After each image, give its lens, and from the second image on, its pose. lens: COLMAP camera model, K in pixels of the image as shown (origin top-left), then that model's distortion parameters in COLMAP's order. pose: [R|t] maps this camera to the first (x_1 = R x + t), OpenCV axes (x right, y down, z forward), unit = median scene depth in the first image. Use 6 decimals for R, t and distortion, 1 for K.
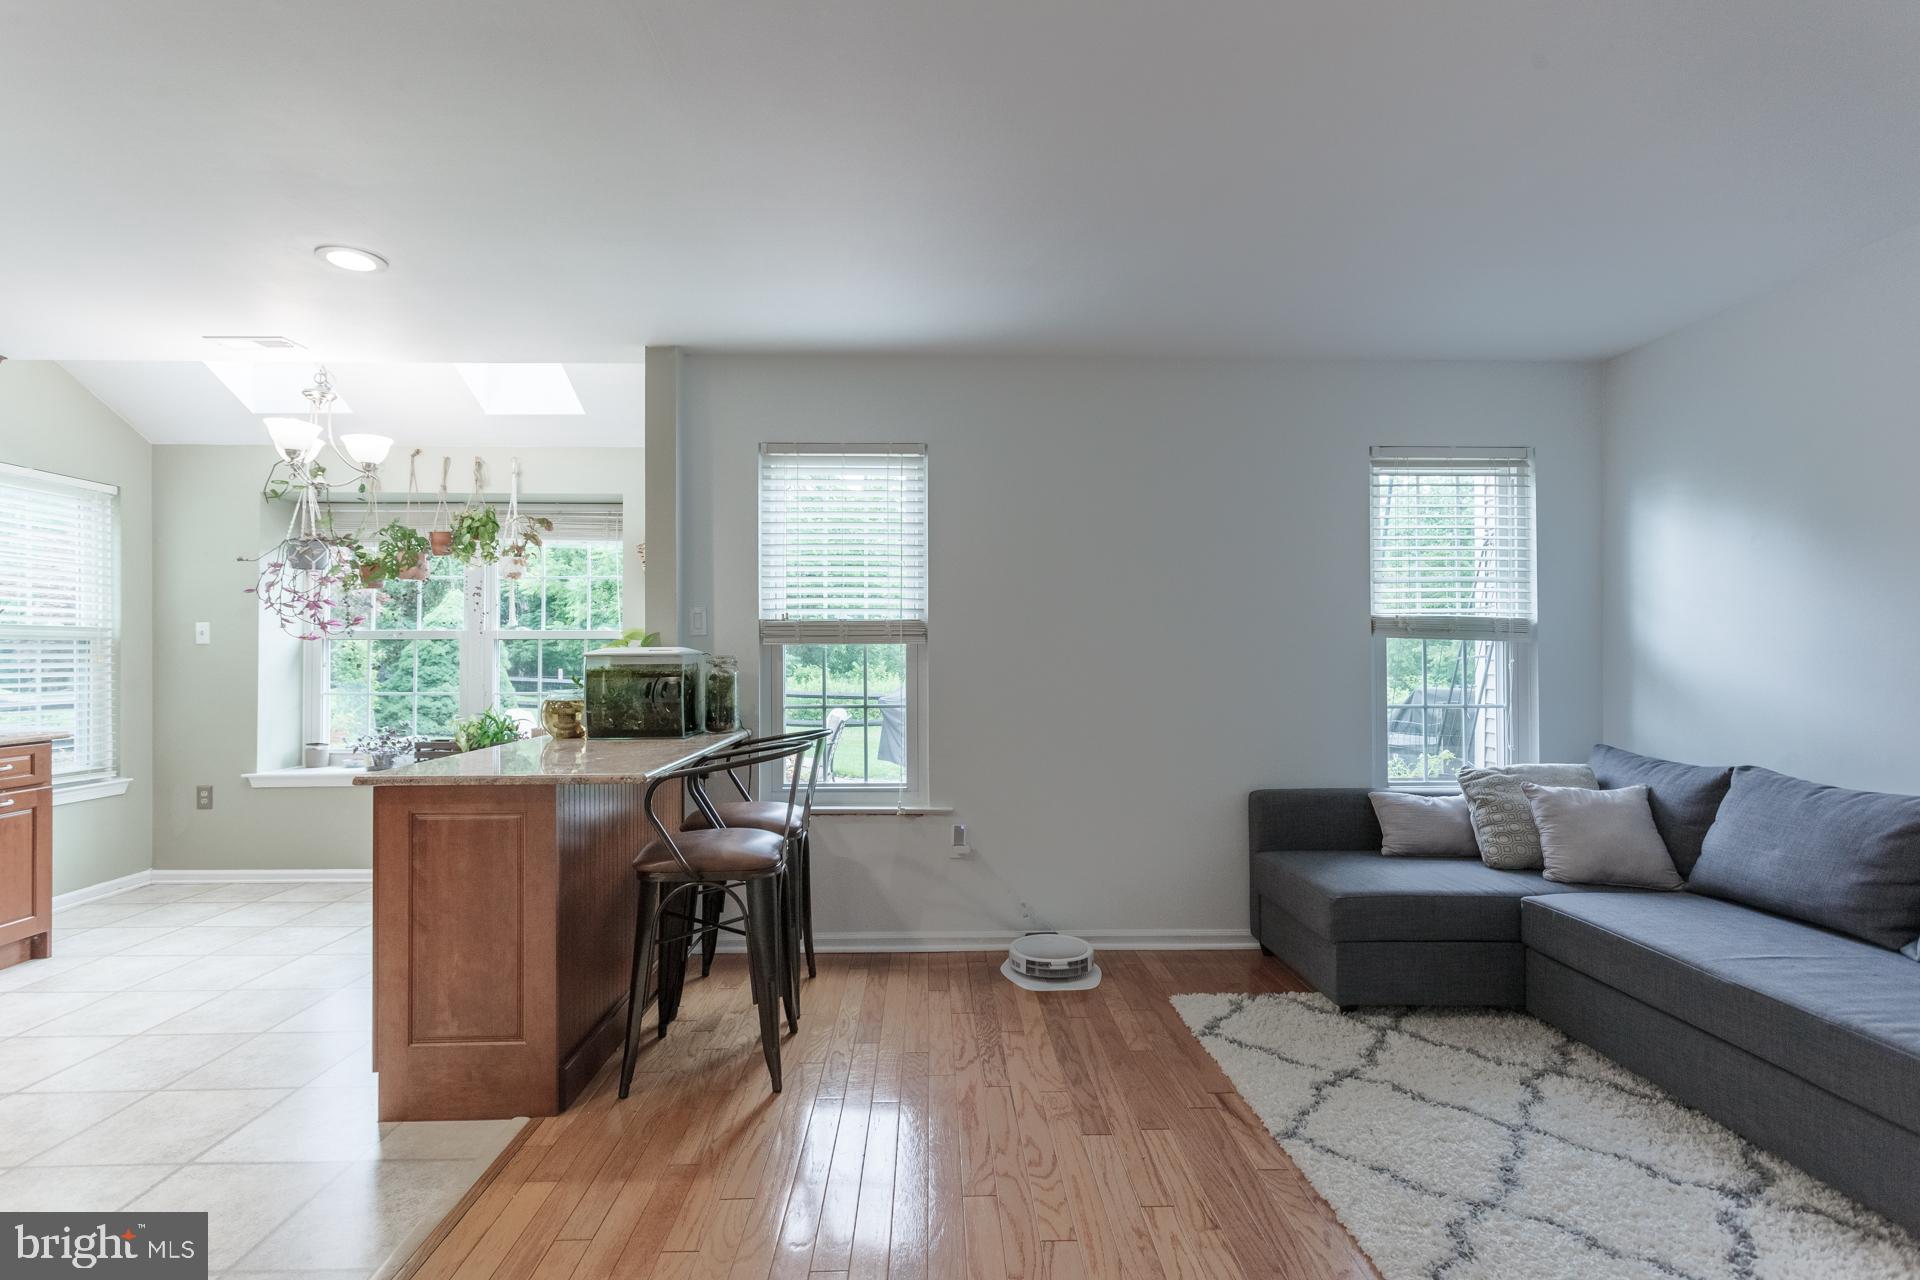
lens RADIAL K [[921.8, 0, 952.7], [0, 921.8, 646.5], [0, 0, 1]] dist [-0.000553, 0.007007]
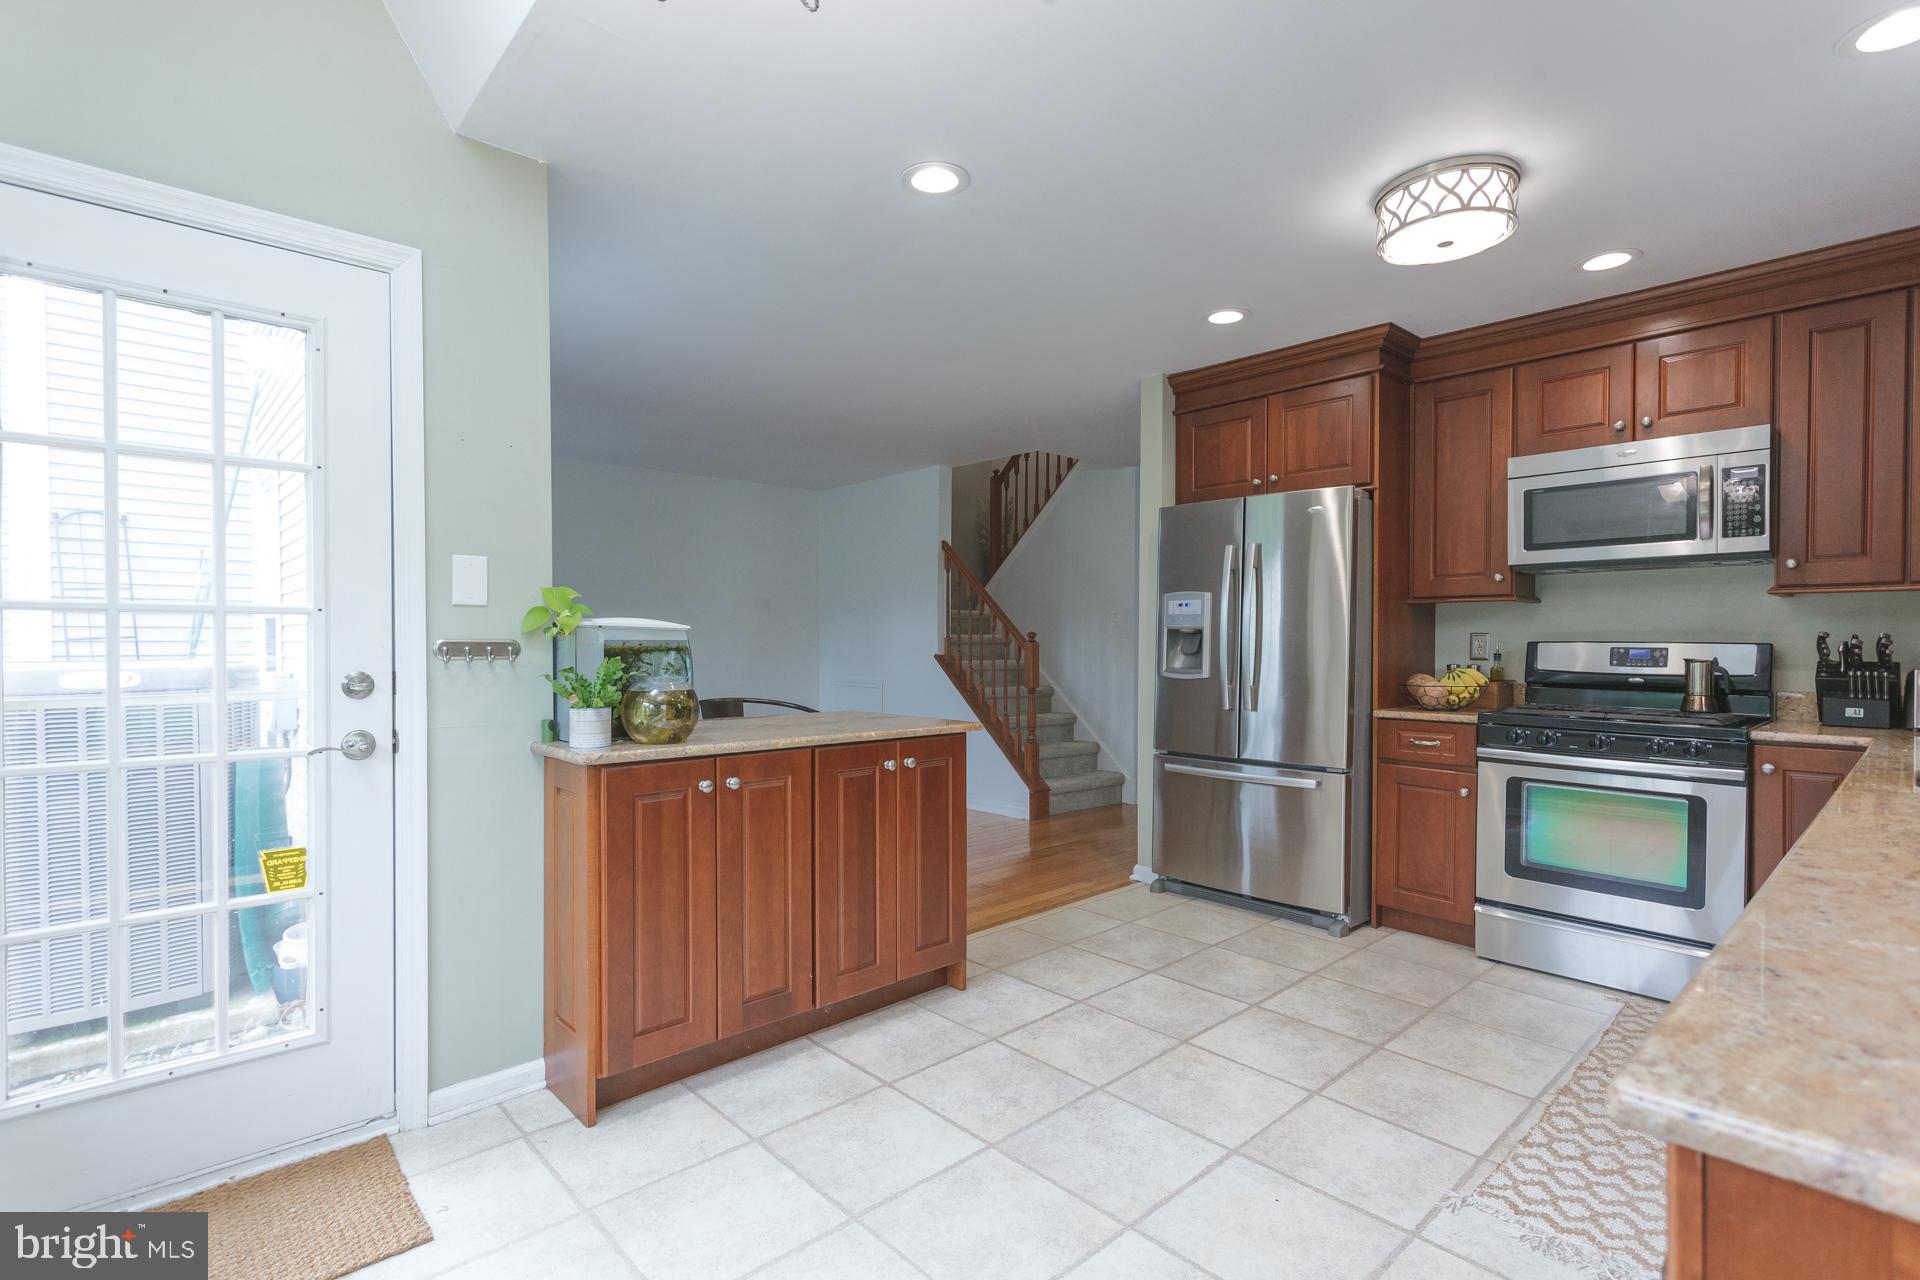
lens RADIAL K [[921.8, 0, 952.7], [0, 921.8, 646.5], [0, 0, 1]] dist [-0.000553, 0.007007]
pose [[-0.661595, -0.003511, 0.749853, -0.779410], [-0.004668, 0.999989, 0.000564, 0.016190], [-0.749846, -0.003127, -0.661605, 0.924112]]
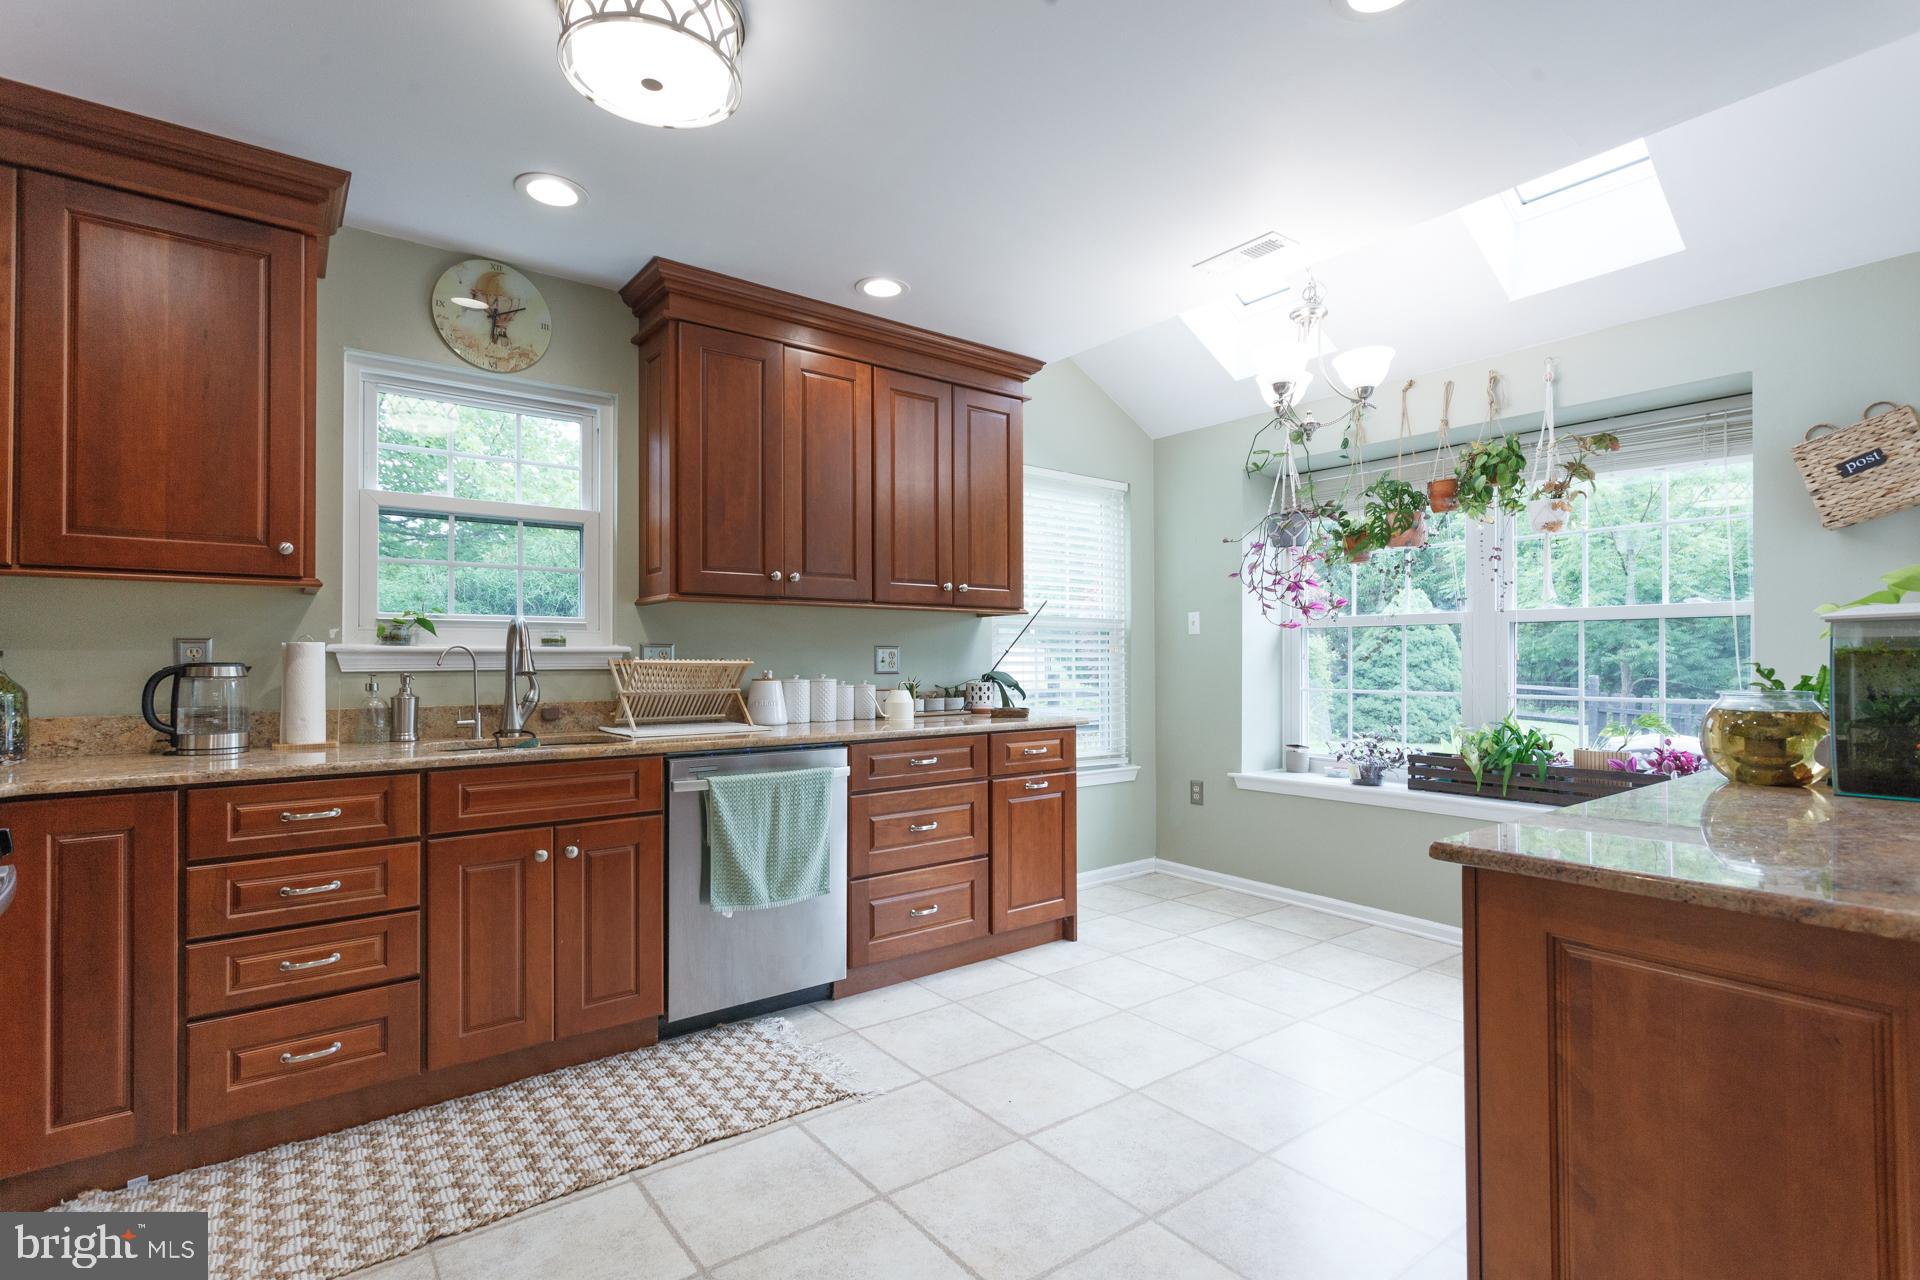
lens RADIAL K [[921.8, 0, 952.7], [0, 921.8, 646.5], [0, 0, 1]] dist [-0.000553, 0.007007]
pose [[0.591379, -0.008828, -0.806346, -0.183982], [0.004141, 0.999960, -0.007911, 0.017164], [0.806383, 0.001339, 0.591392, 0.227232]]
